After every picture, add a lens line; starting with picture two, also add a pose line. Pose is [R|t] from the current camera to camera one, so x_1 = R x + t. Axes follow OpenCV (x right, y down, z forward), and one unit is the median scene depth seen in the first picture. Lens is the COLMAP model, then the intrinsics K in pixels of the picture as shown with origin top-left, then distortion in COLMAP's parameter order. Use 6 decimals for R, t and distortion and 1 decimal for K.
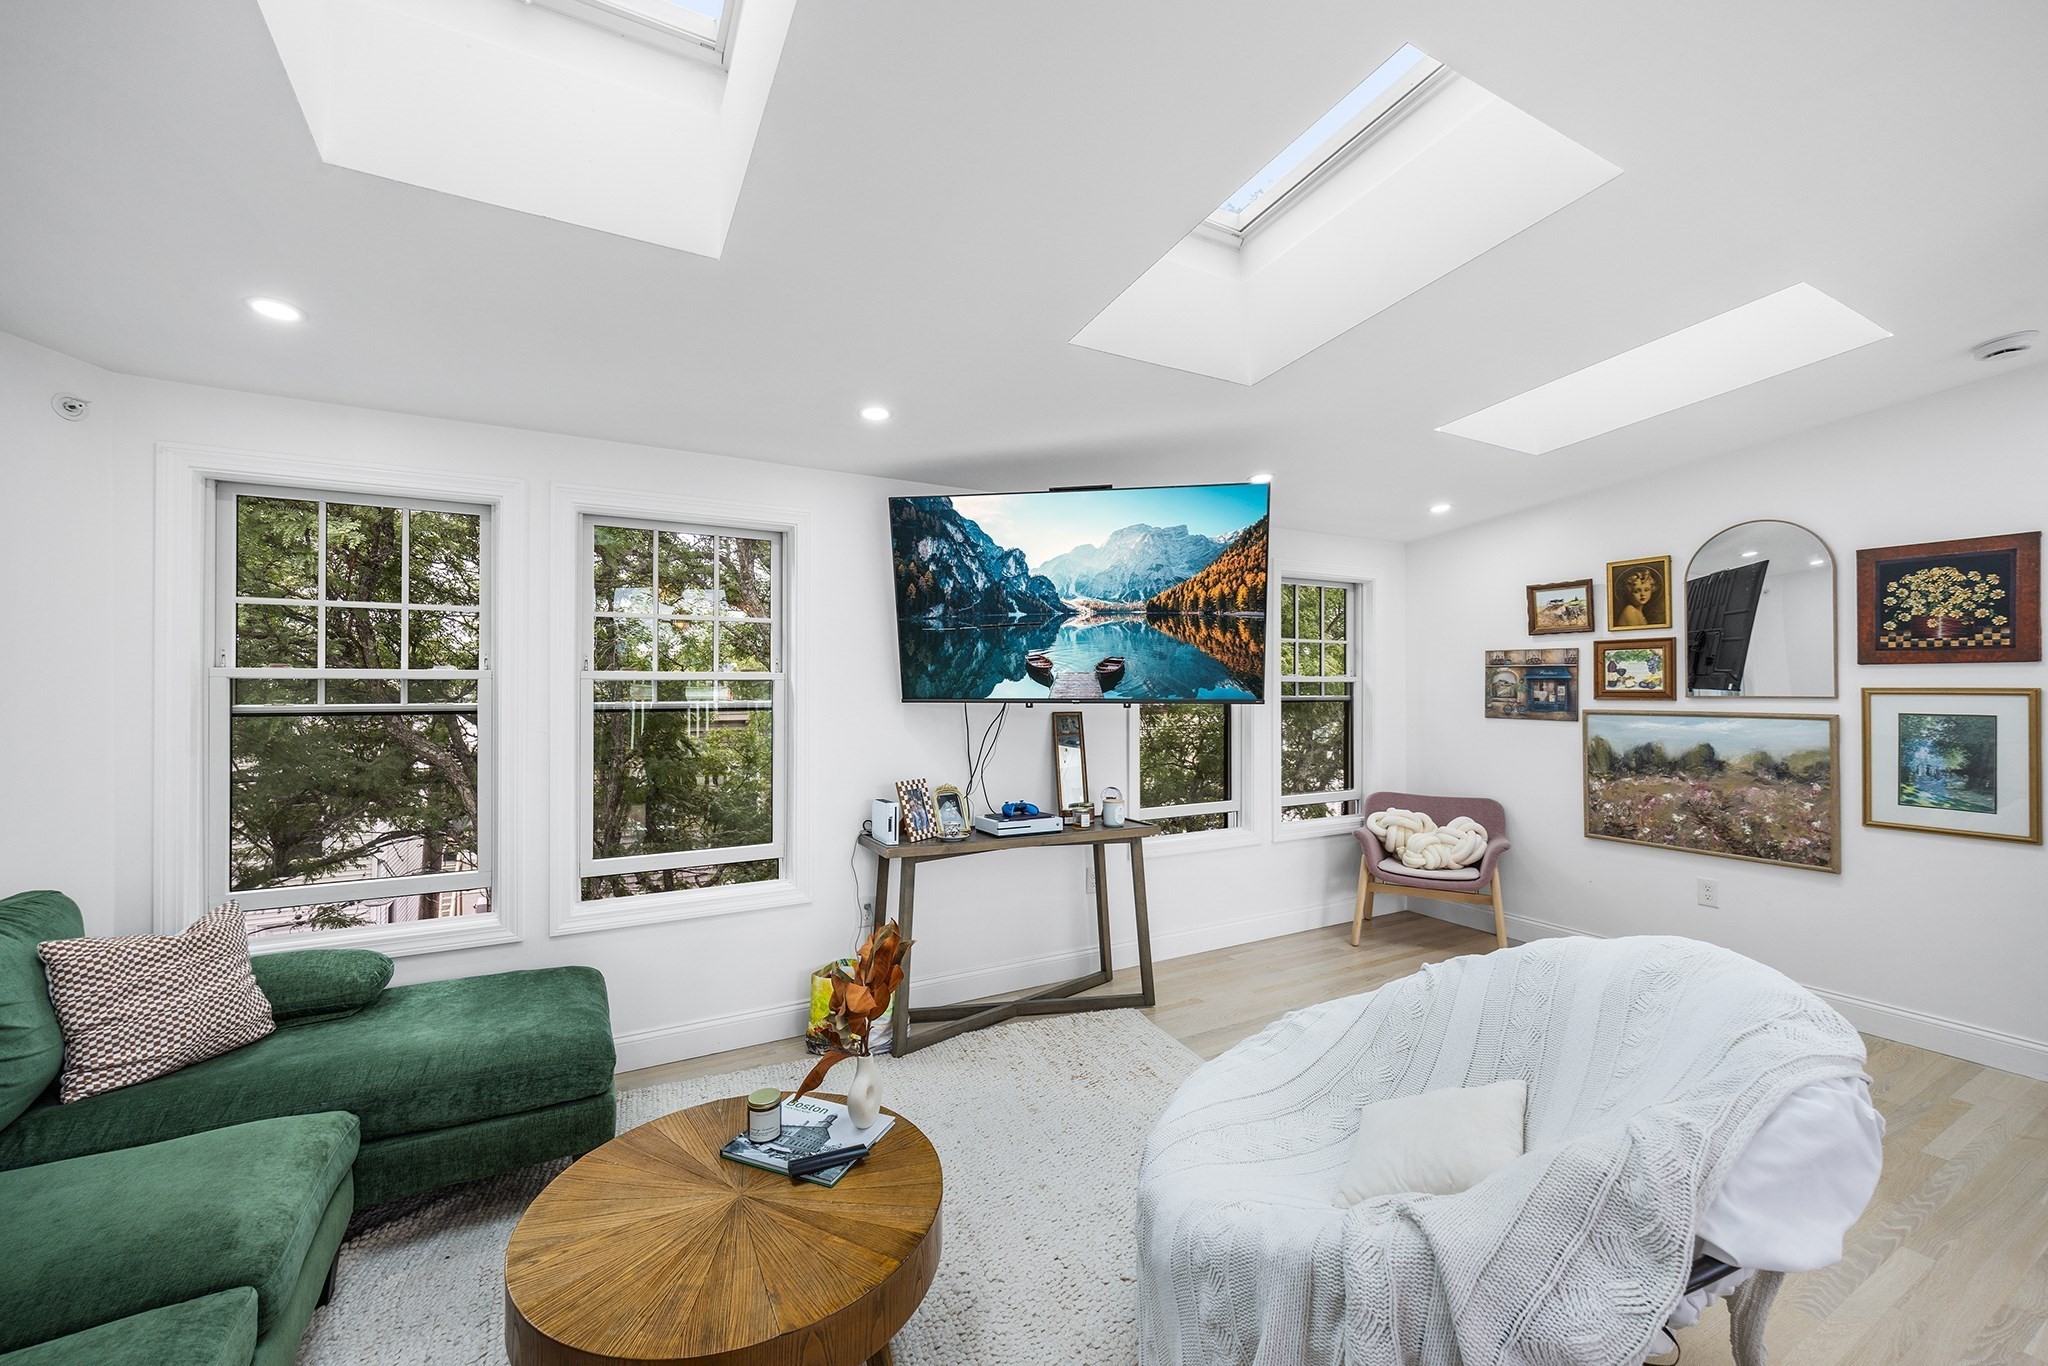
lens RADIAL K [[814.0, 0, 1018.0], [0, 814.0, 687.3], [0, 0, 1]] dist [0.004709, -0.000585]
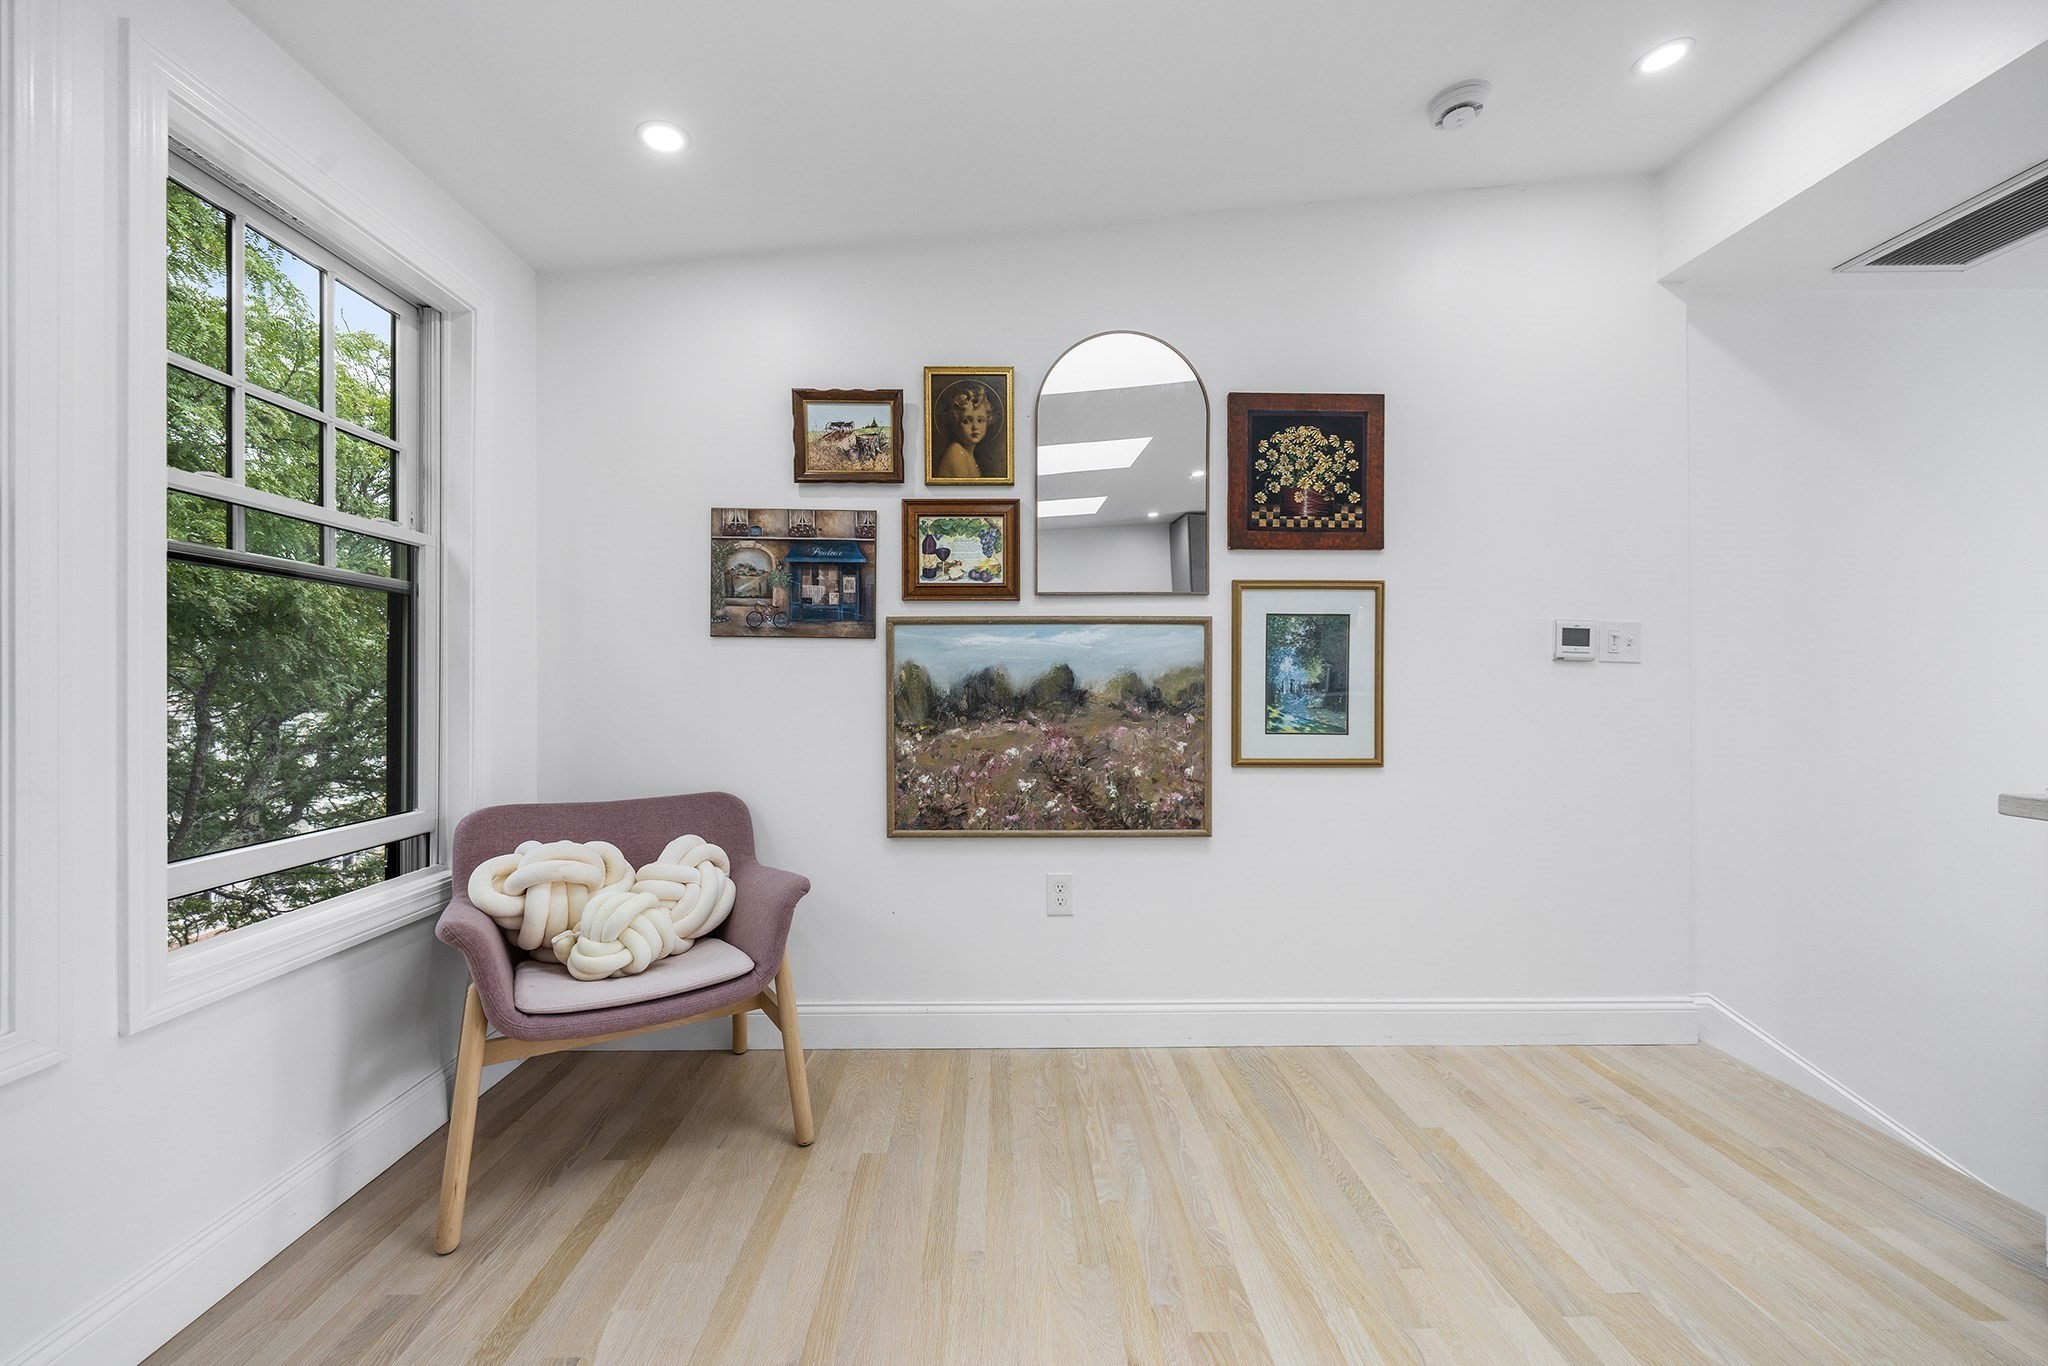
lens RADIAL K [[814.0, 0, 1009.3], [0, 814.0, 679.1], [0, 0, 1]] dist [0.004709, -0.000585]
pose [[0.460868, 0.002731, 0.887464, 0.231144], [-0.001190, 0.999996, -0.002460, 0.075014], [-0.887468, 0.000078, 0.460870, 0.681523]]
